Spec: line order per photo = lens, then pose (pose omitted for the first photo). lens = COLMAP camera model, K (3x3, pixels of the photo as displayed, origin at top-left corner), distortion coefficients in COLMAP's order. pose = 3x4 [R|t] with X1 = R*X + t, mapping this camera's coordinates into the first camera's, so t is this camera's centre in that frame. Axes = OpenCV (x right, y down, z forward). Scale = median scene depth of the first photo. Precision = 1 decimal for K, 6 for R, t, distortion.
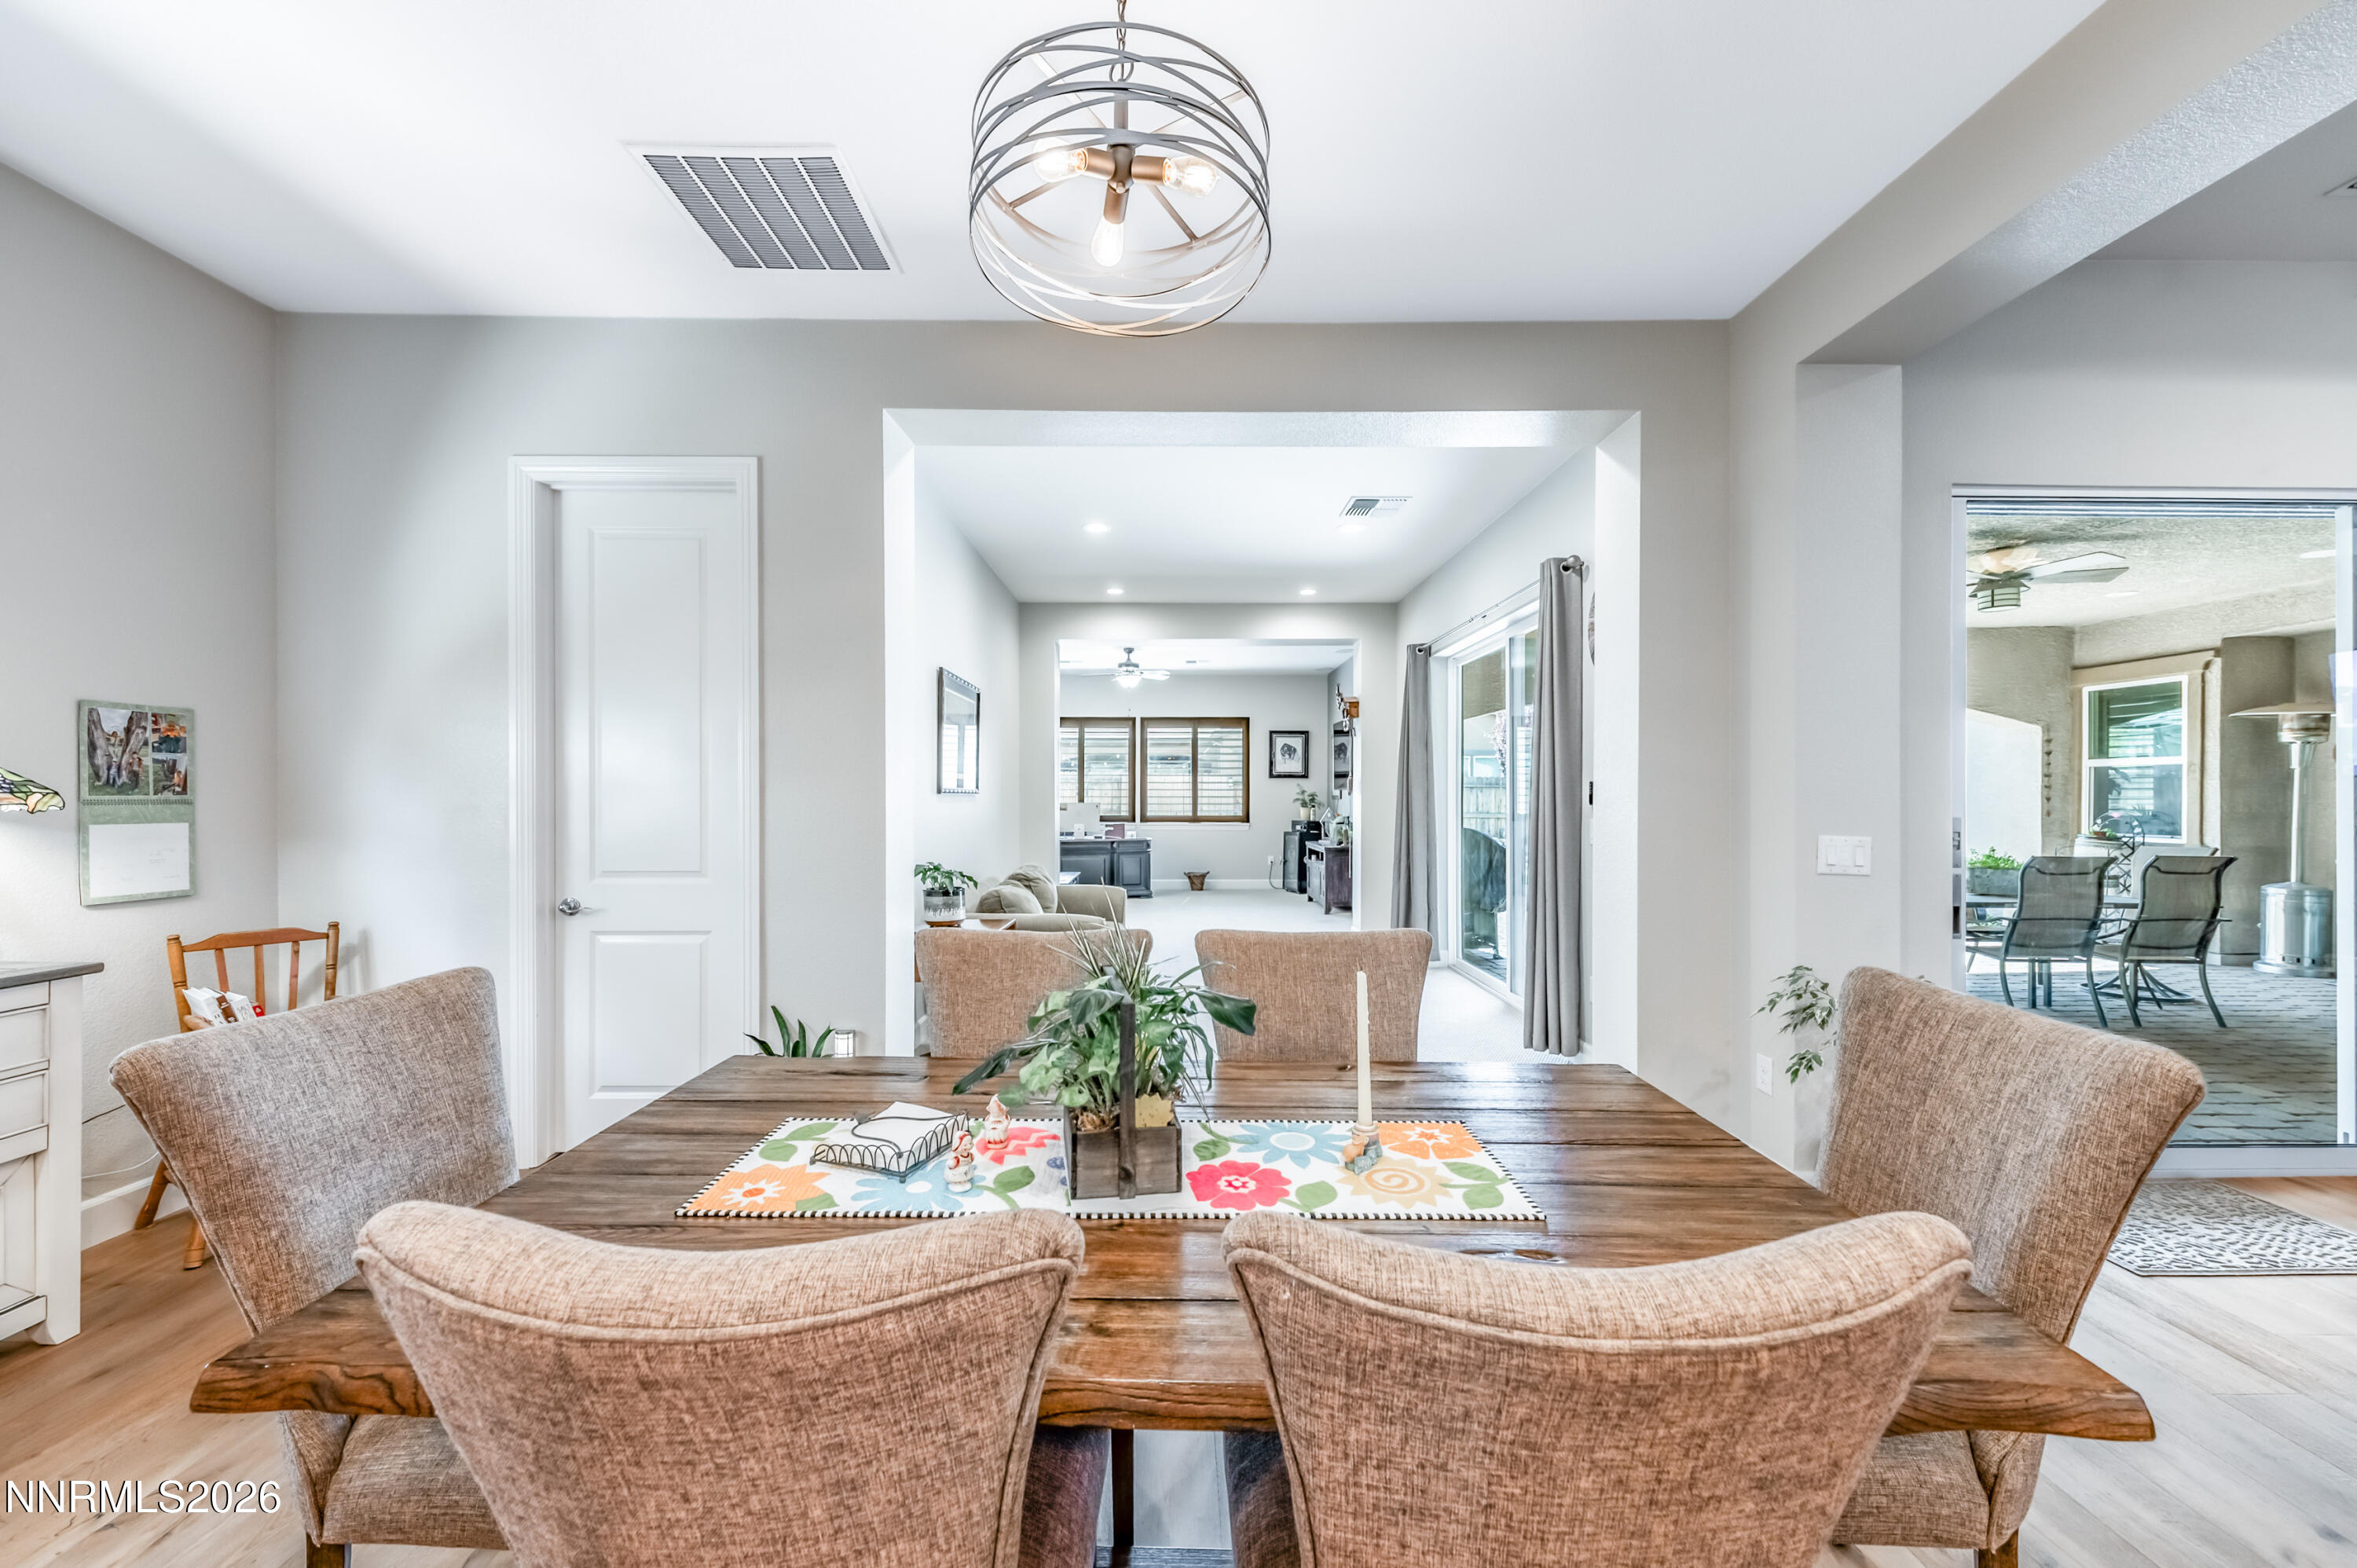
lens RADIAL K [[865.4, 0, 1163.8], [0, 865.4, 793.4], [0, 0, 1]] dist [0.001371, -0.000435]
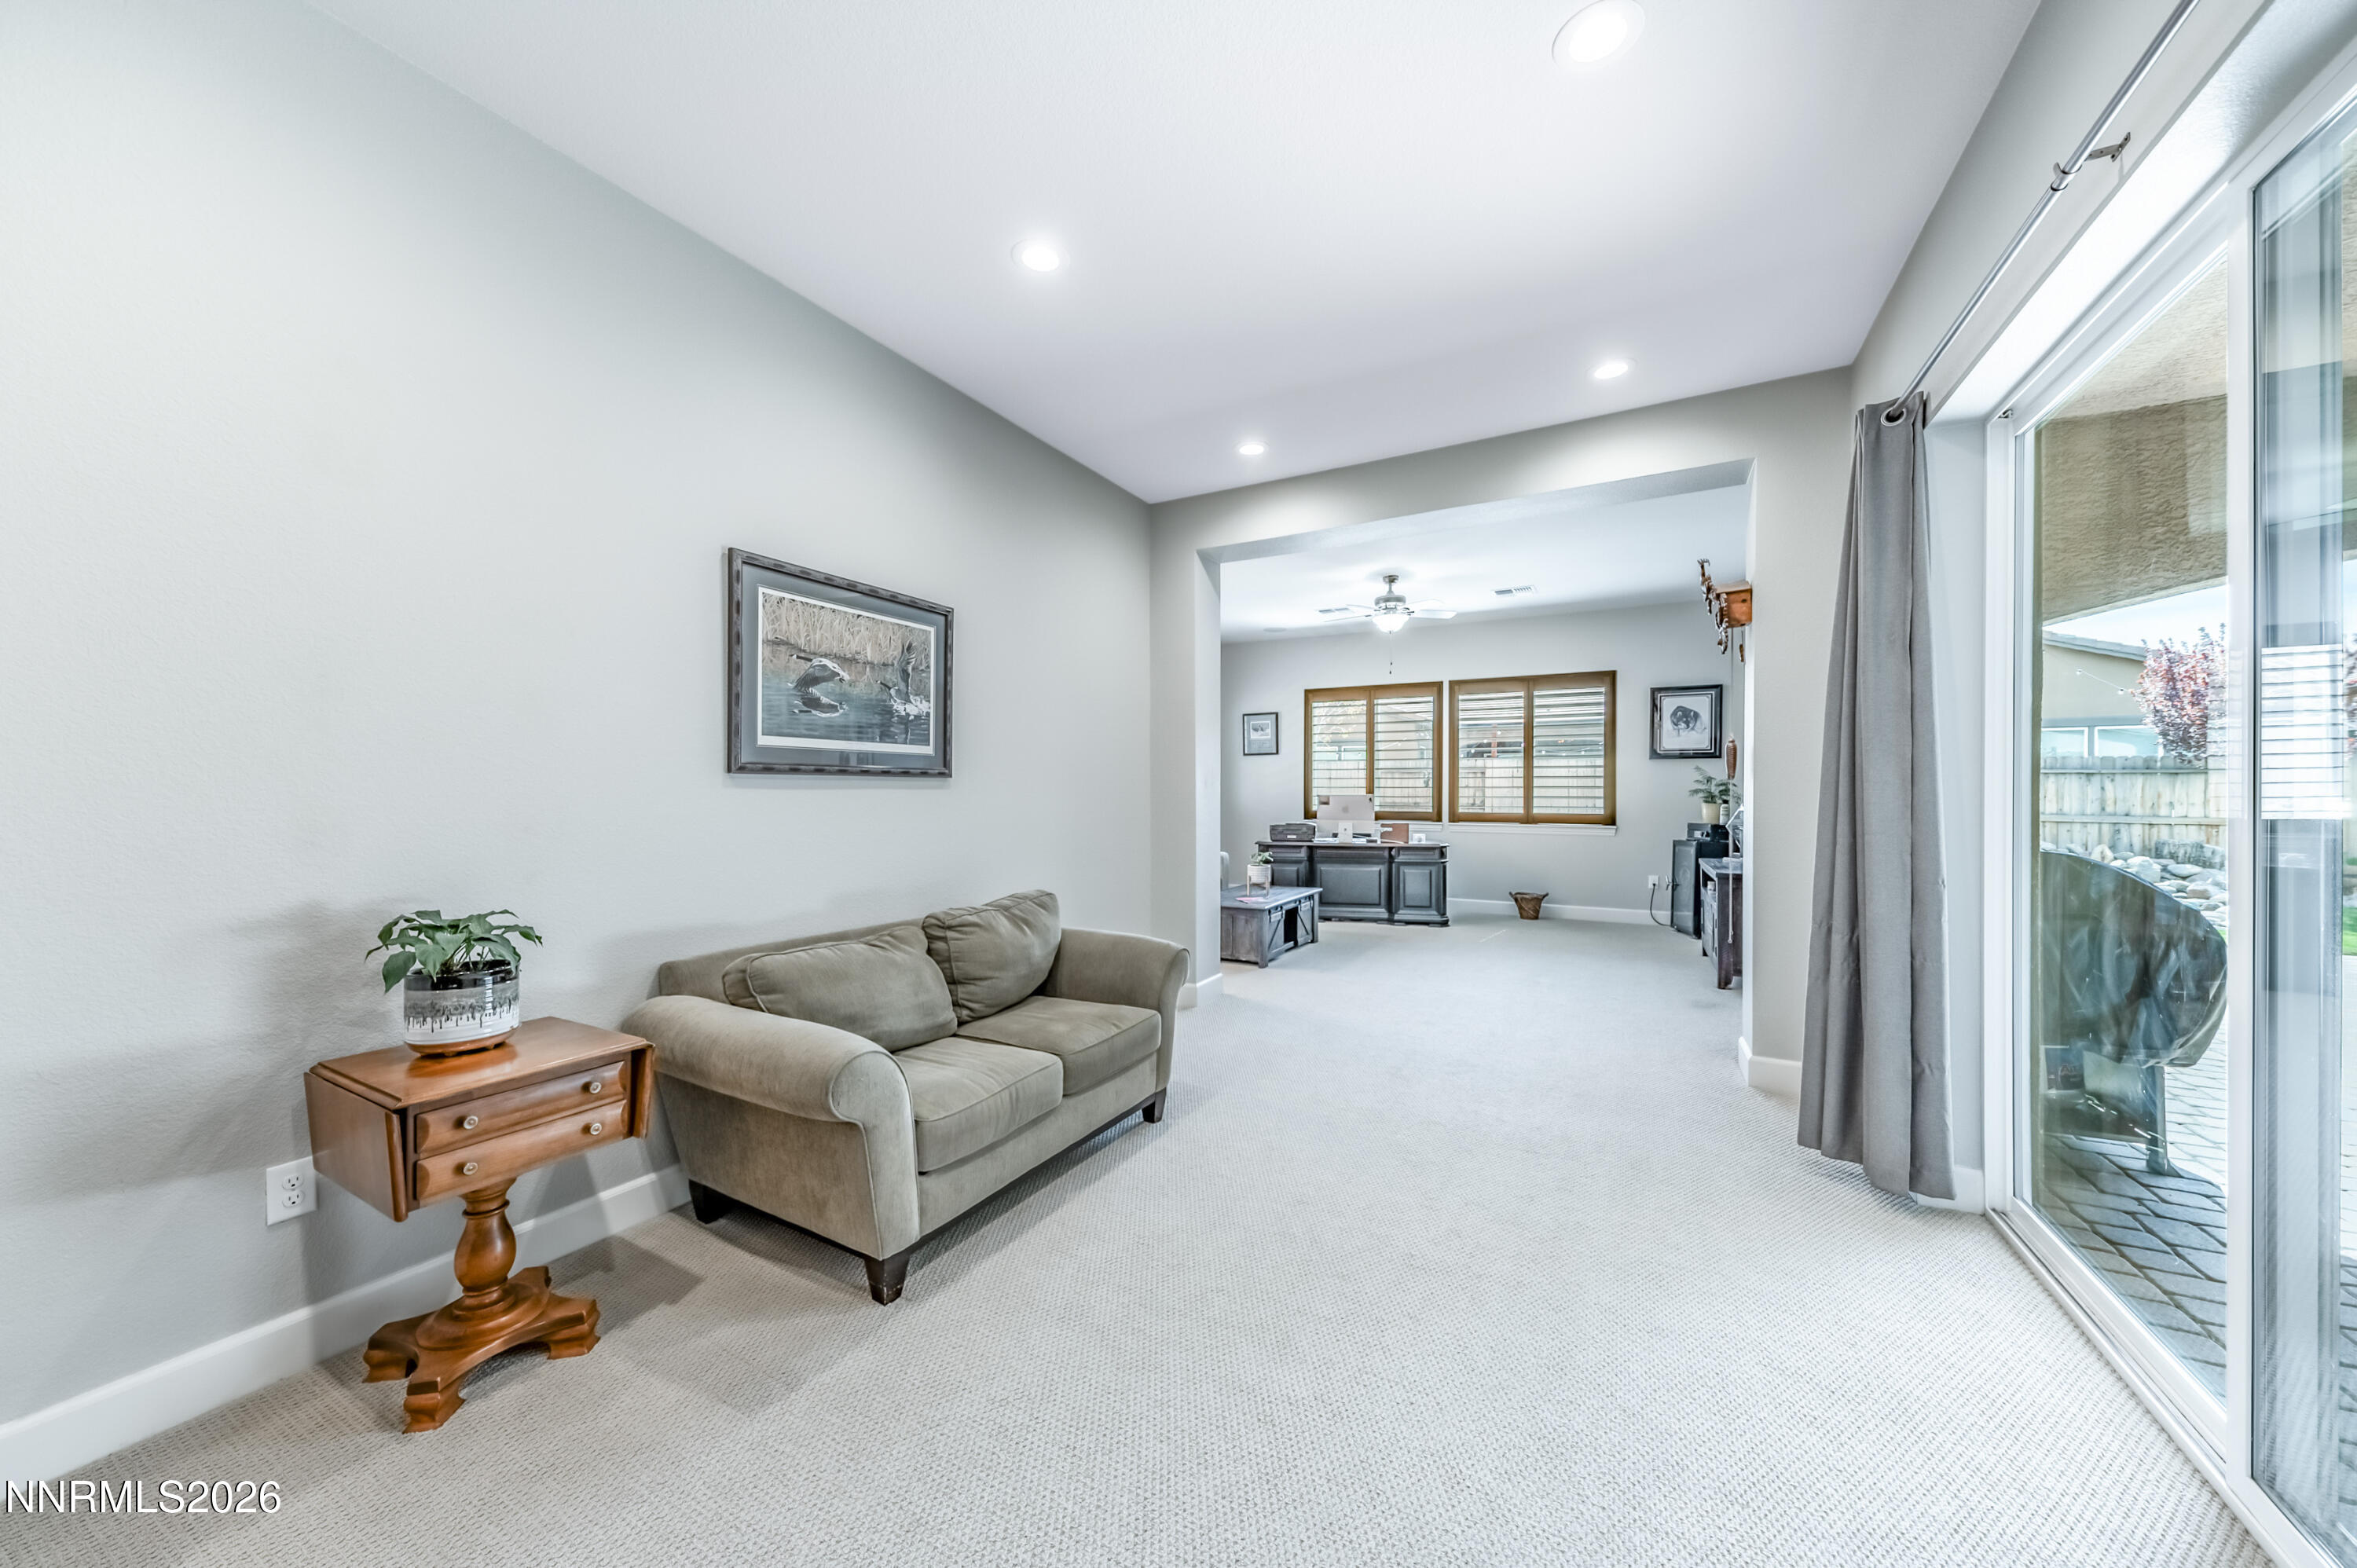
lens RADIAL K [[816.4, 0, 1171.6], [0, 816.4, 796.7], [0, 0, 1]] dist [0.017324, 0.000006]
pose [[0.878554, 0.003083, -0.477633, 0.130119], [0.001278, 0.999960, 0.008805, 0.006899], [0.477641, -0.008346, 0.878516, 0.346396]]
